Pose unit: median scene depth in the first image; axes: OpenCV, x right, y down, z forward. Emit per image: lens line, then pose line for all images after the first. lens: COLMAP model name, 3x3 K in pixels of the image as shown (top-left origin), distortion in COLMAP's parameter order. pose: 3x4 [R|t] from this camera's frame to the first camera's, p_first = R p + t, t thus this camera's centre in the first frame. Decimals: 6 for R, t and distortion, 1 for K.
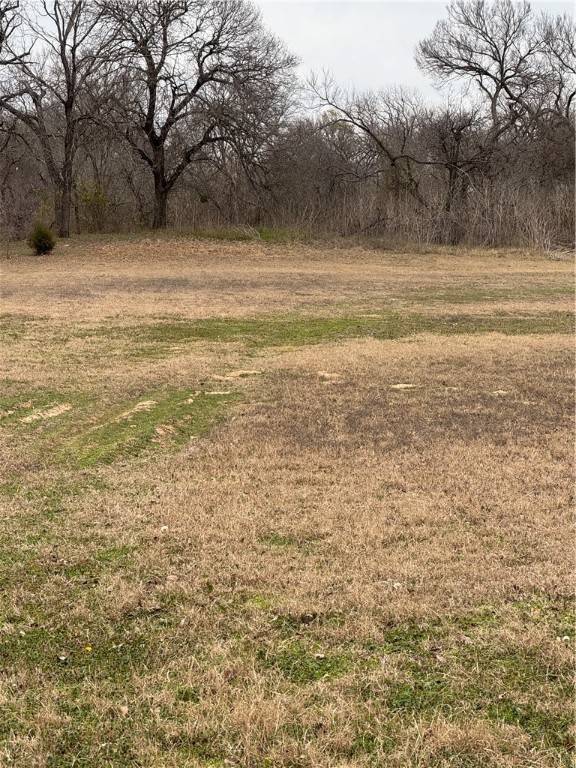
lens RADIAL K [[1925.7, 0, 288.0], [0, 1925.7, 384.0], [0, 0, 1]] dist [-0.306885, 9.469115]
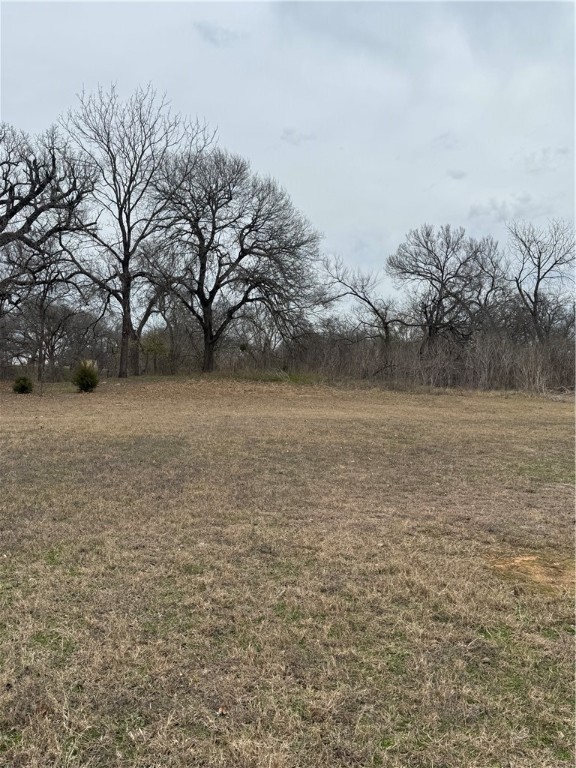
lens RADIAL K [[783.6, 0, 288.0], [0, 783.6, 384.0], [0, 0, 1]] dist [0.007976, 0.003569]
pose [[0.999950, 0.008871, 0.004562, -0.017038], [-0.008481, 0.996801, -0.079467, -0.034092], [-0.005253, 0.079424, 0.996827, 0.502498]]
